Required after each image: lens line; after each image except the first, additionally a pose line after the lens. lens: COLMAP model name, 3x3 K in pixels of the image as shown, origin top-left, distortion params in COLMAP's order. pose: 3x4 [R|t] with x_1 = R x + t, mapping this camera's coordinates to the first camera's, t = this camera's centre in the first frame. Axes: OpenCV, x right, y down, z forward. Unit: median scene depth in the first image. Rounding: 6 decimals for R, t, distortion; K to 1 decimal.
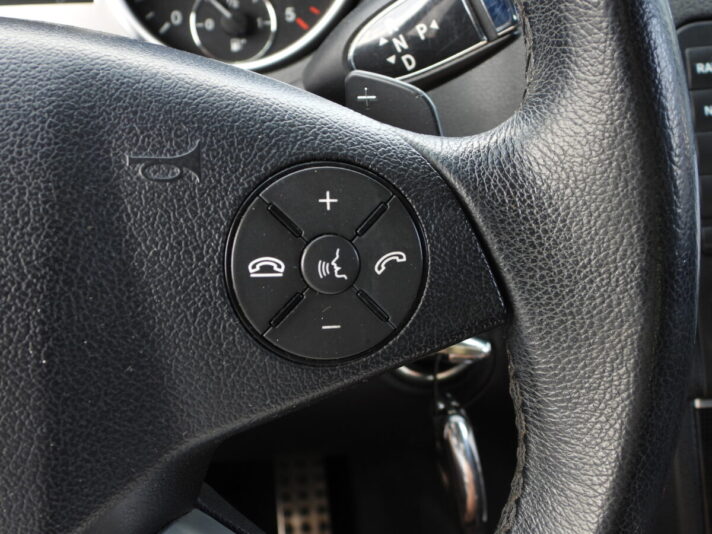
lens RADIAL K [[849.1, 0, 356.0], [0, 849.1, 267.0], [0, 0, 1]] dist [-0.000151, -0.000109]
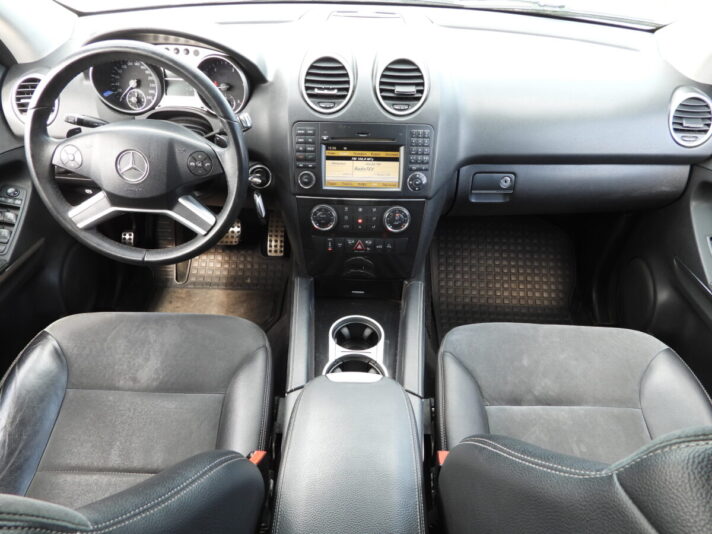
lens RADIAL K [[505.9, 0, 356.0], [0, 505.9, 267.0], [0, 0, 1]] dist [0.005172, -0.002054]
pose [[0.984447, 0.123905, -0.124550, 2.034953], [-0.093206, 0.969291, 0.227569, -0.273852], [0.148922, -0.212421, 0.965764, -3.495167]]
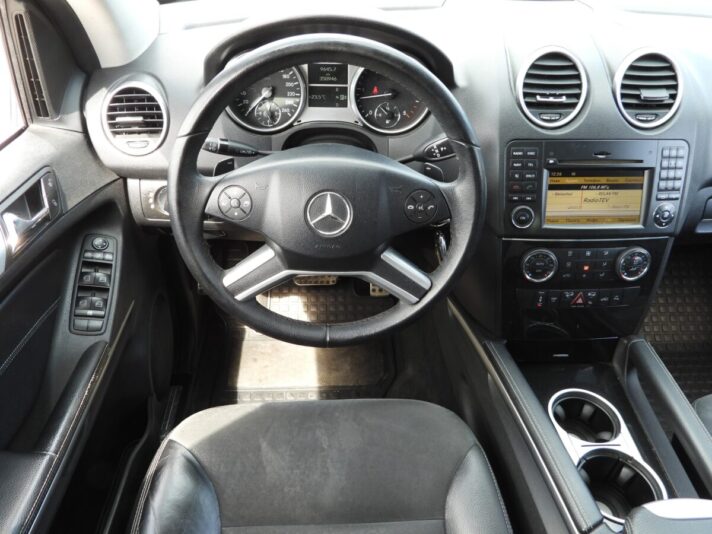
lens RADIAL K [[527.6, 0, 356.0], [0, 527.6, 267.0], [0, 0, 1]] dist [0.002827, -0.000290]
pose [[0.994520, 0.083662, -0.062700, -0.195172], [-0.068212, 0.973716, 0.217312, -0.332235], [0.079233, -0.211844, 0.974086, -2.491253]]
